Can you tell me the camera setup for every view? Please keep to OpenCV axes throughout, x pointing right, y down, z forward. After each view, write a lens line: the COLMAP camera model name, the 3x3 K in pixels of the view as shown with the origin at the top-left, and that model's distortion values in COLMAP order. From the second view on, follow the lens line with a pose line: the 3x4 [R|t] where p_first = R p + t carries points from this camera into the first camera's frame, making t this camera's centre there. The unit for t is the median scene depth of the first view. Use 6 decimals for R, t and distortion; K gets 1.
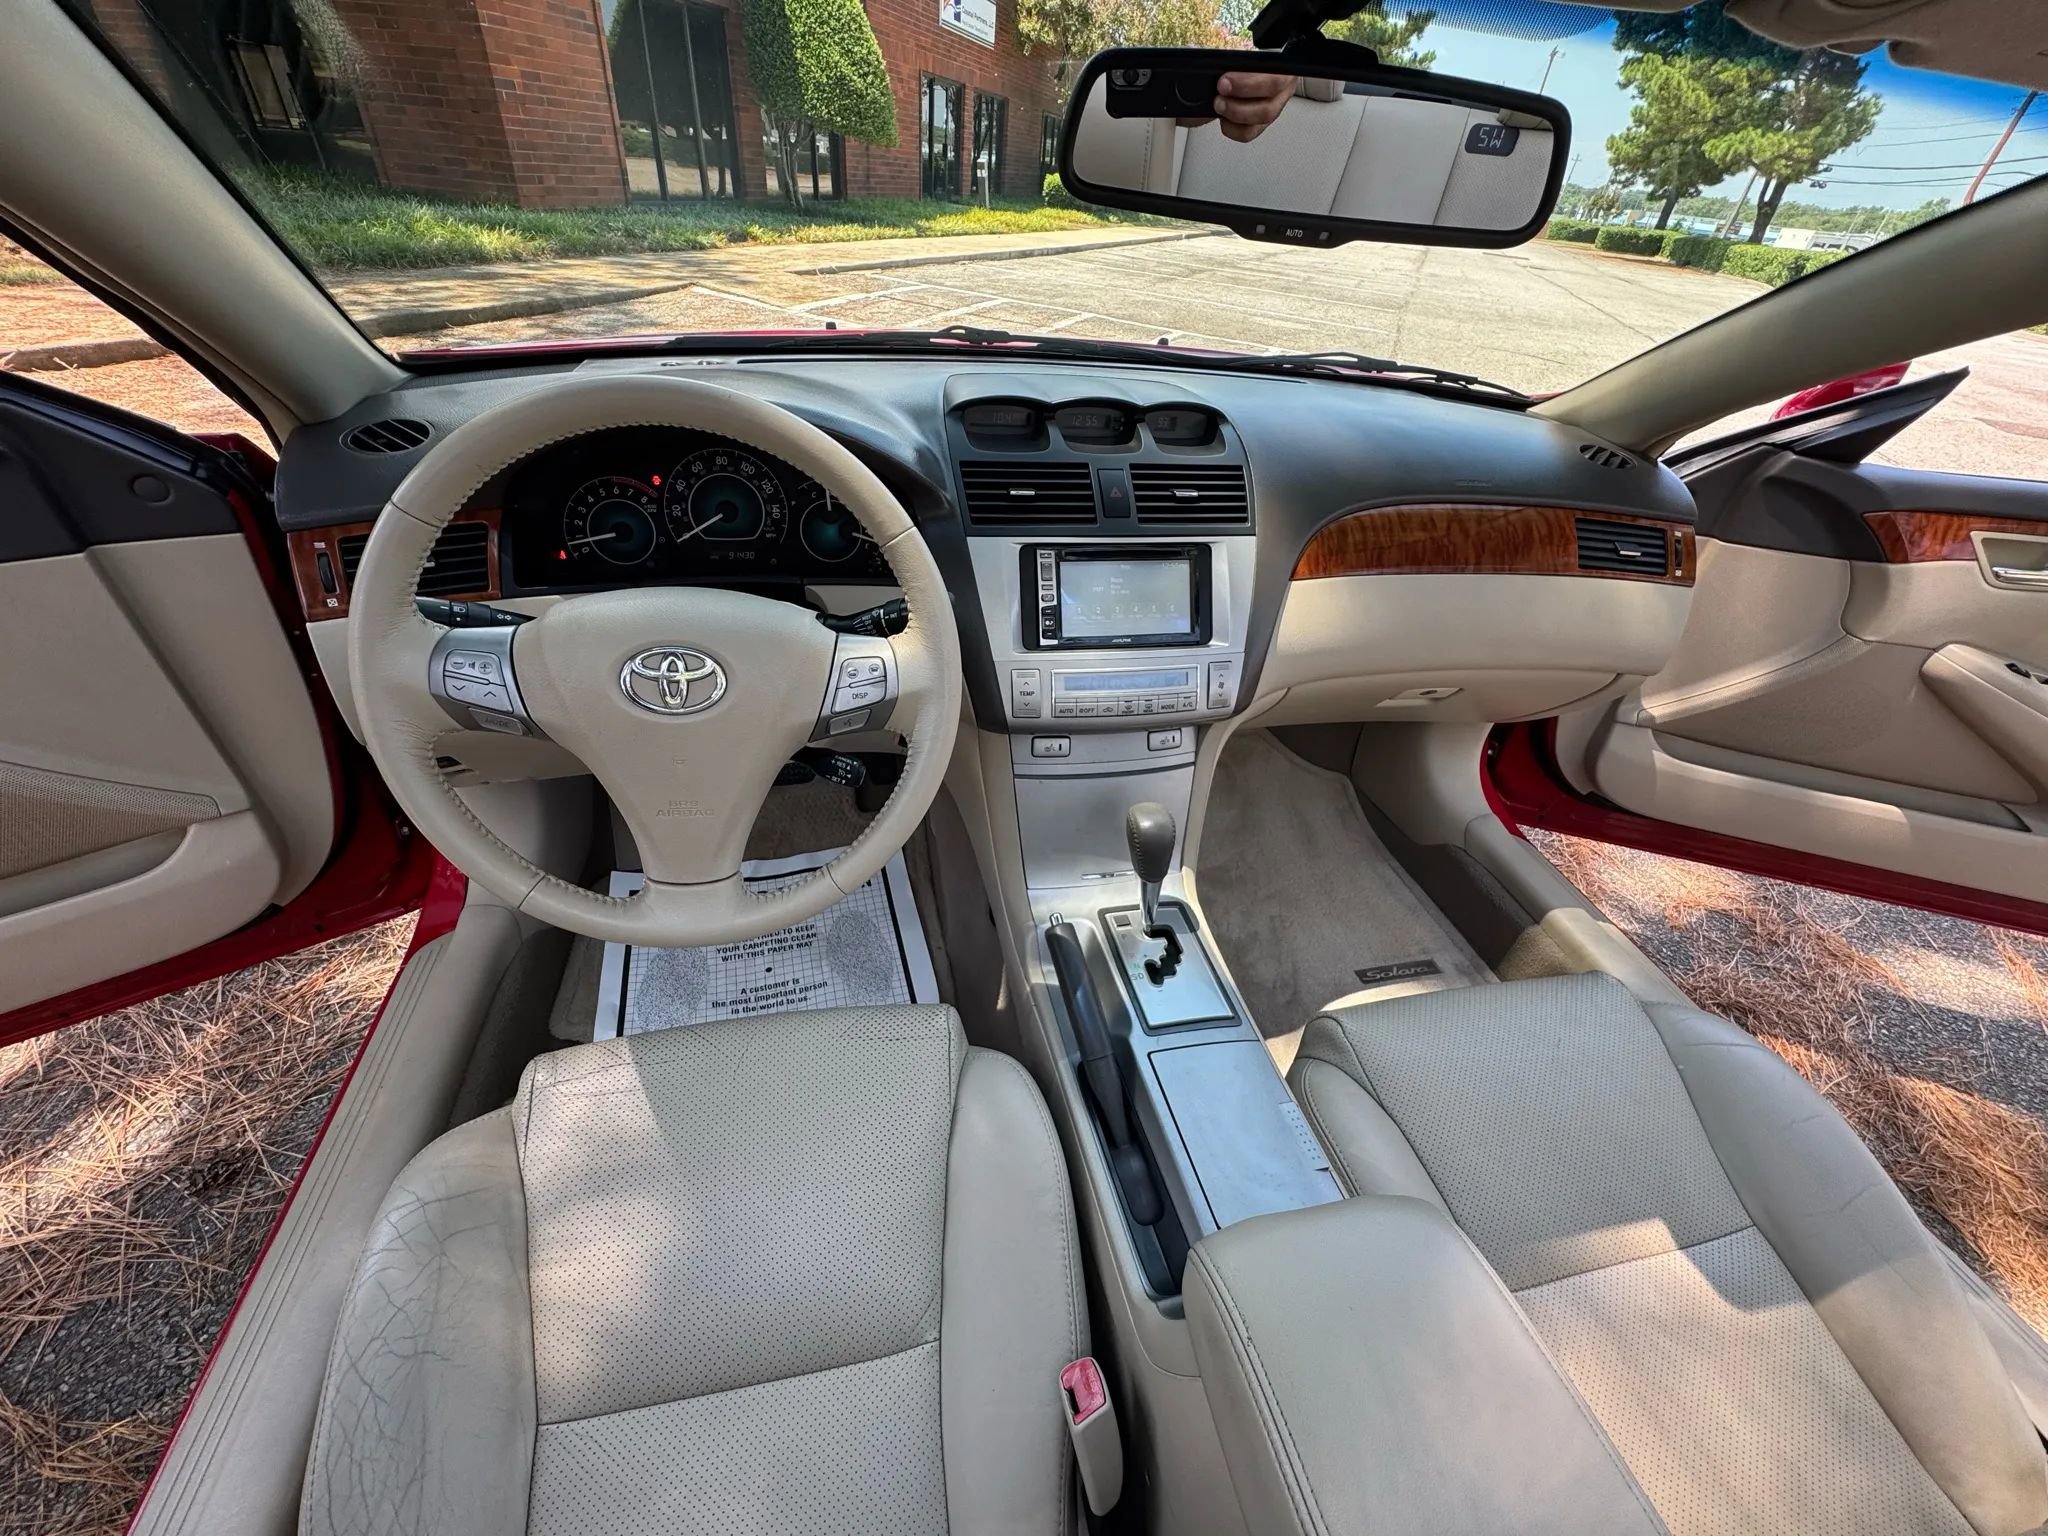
lens RADIAL K [[806.6, 0, 1024.0], [0, 806.6, 768.0], [0, 0, 1]] dist [-0.001300, -0.000552]
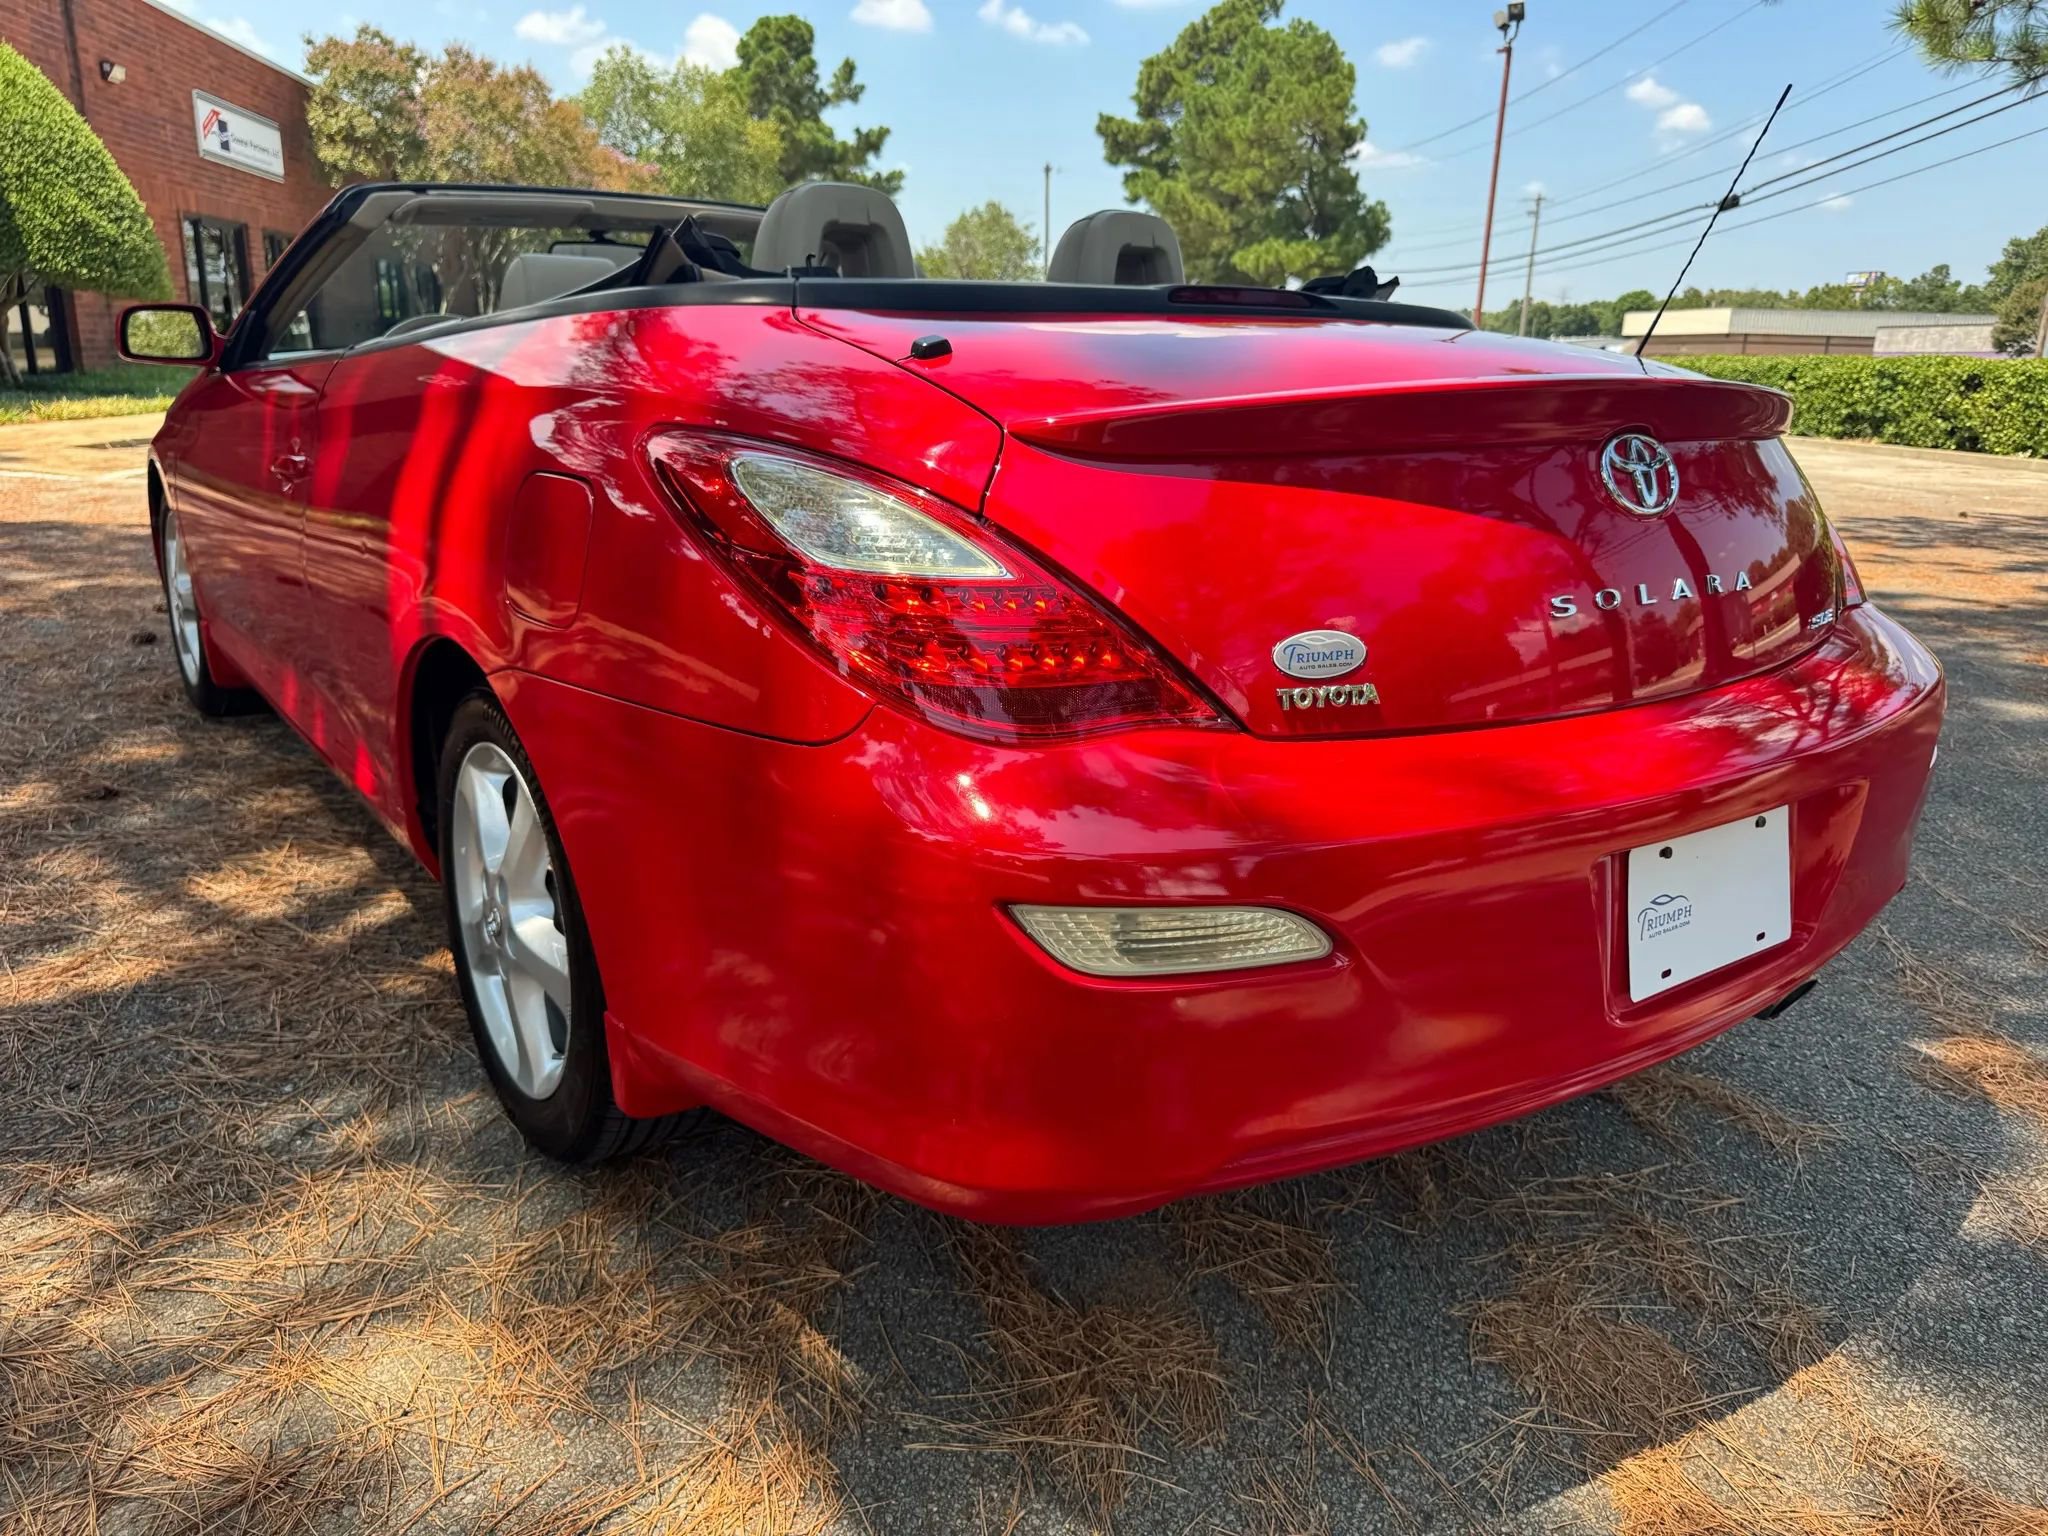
lens RADIAL K [[1479.1, 0, 1021.7], [0, 1479.1, 757.2], [0, 0, 1]] dist [-0.003547, -0.002096]
pose [[0.909552, -0.164909, 0.381471, -0.043381], [0.285011, 0.915557, -0.283767, 0.183009], [-0.302462, 0.366824, 0.879748, -0.226687]]
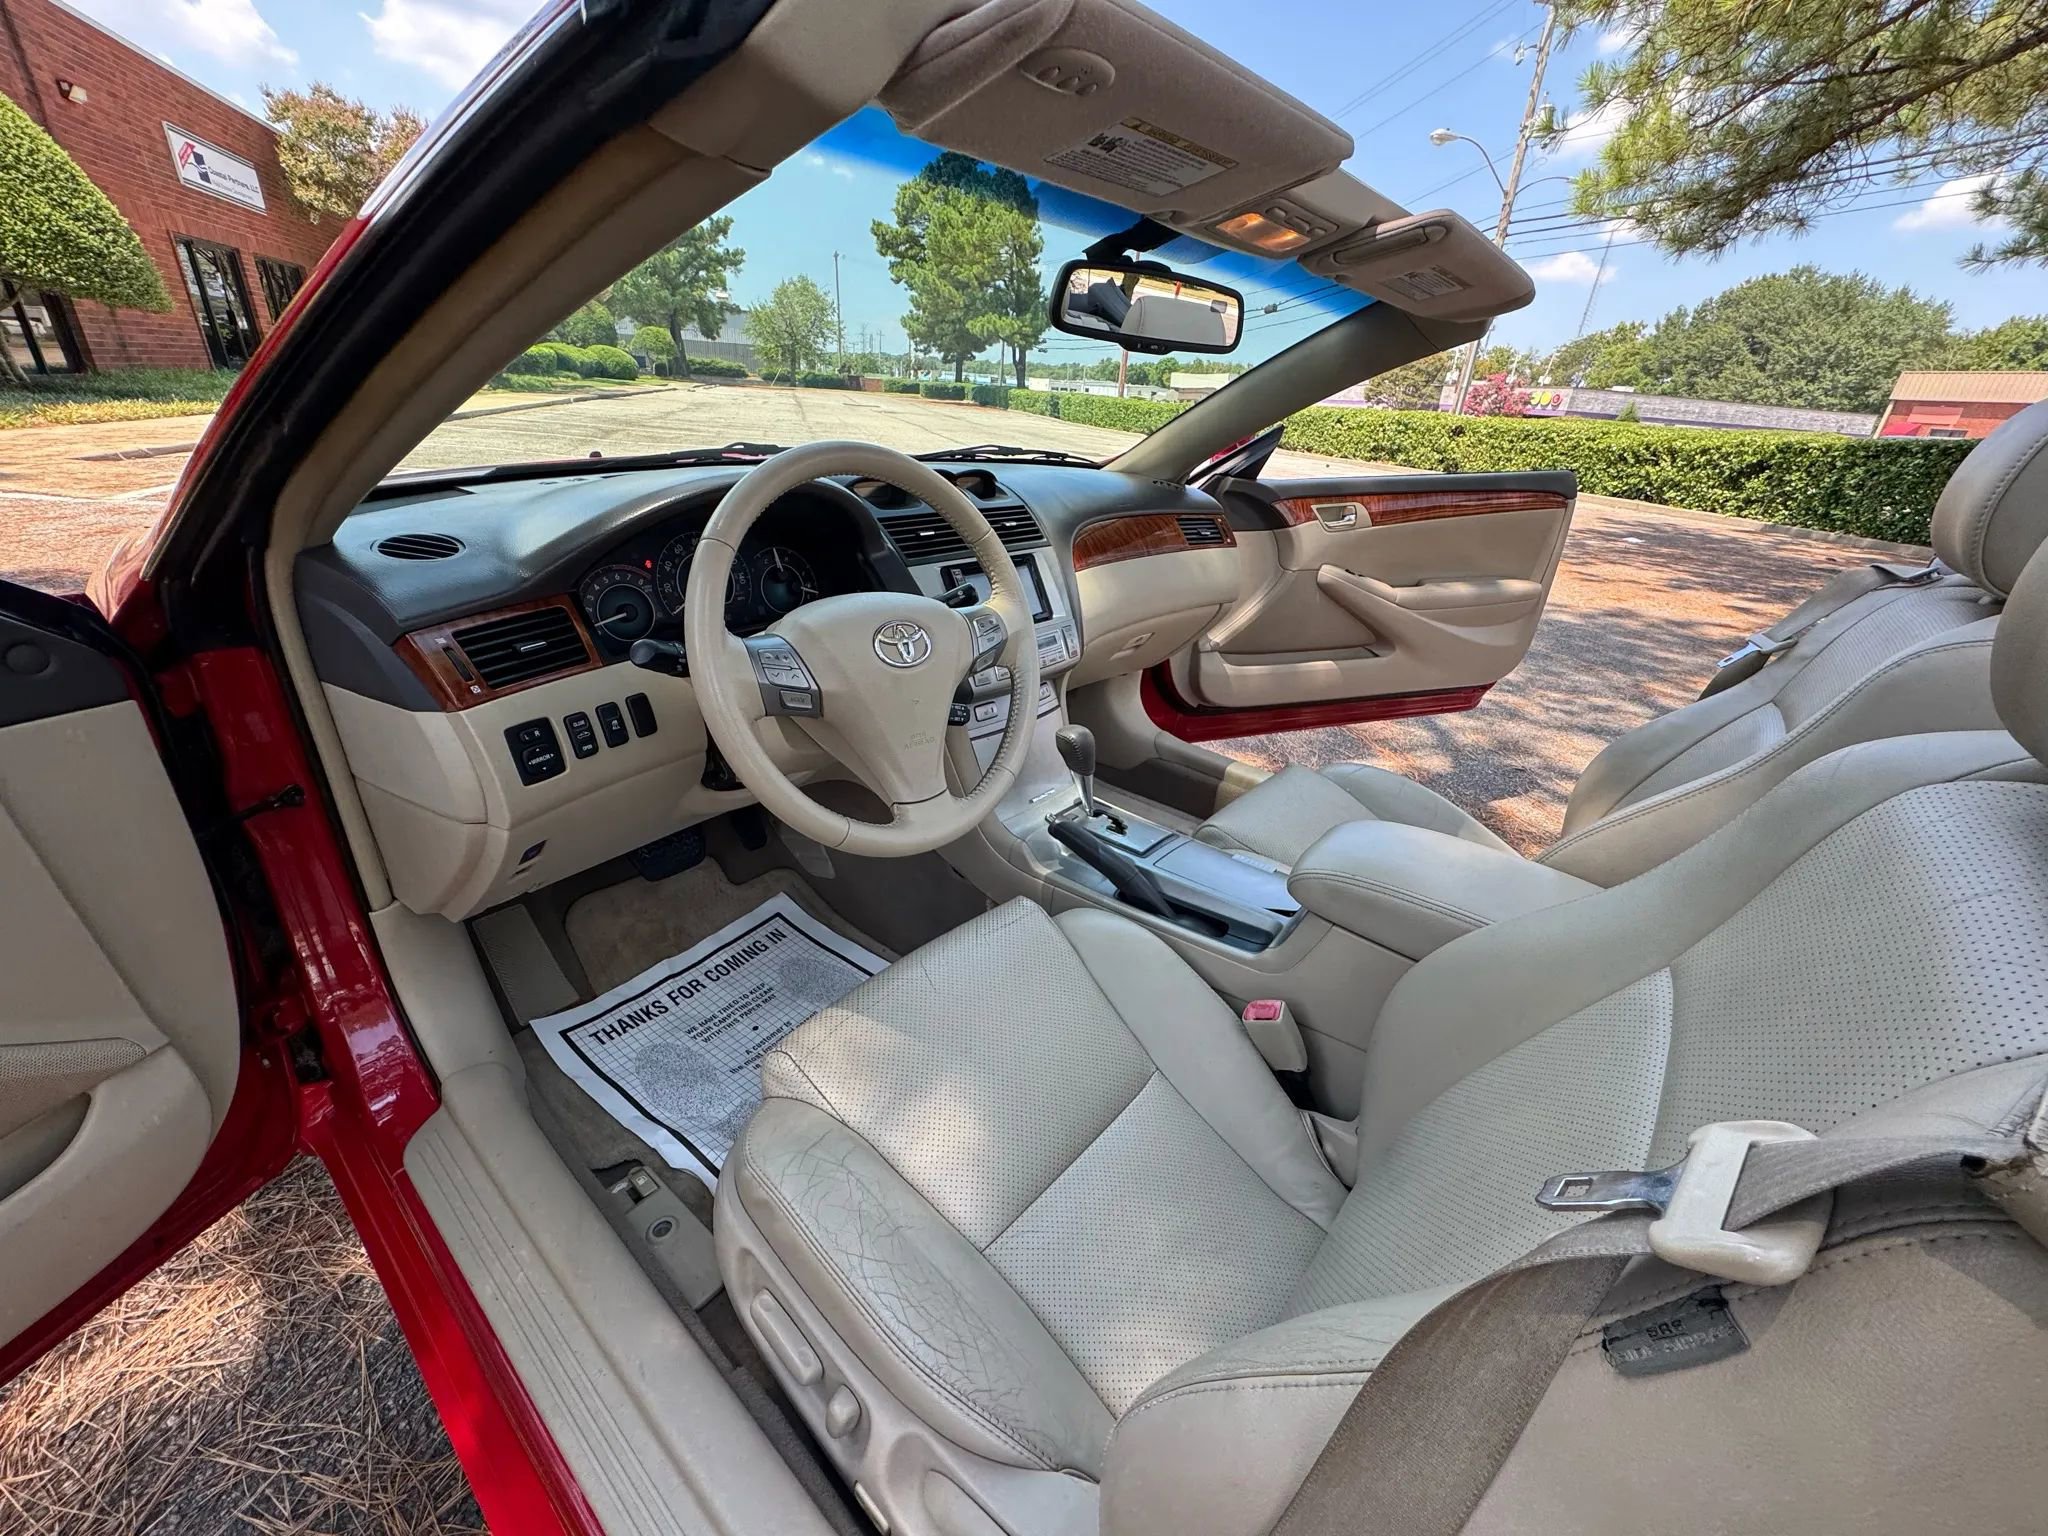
lens RADIAL K [[810.9, 0, 1017.7], [0, 810.9, 762.2], [0, 0, 1]] dist [0.004057, -0.001832]
pose [[0.794059, -0.278855, 0.540103, -0.052910], [0.361412, 0.931029, -0.050658, 0.010845], [-0.488725, 0.235425, 0.840073, -0.011127]]
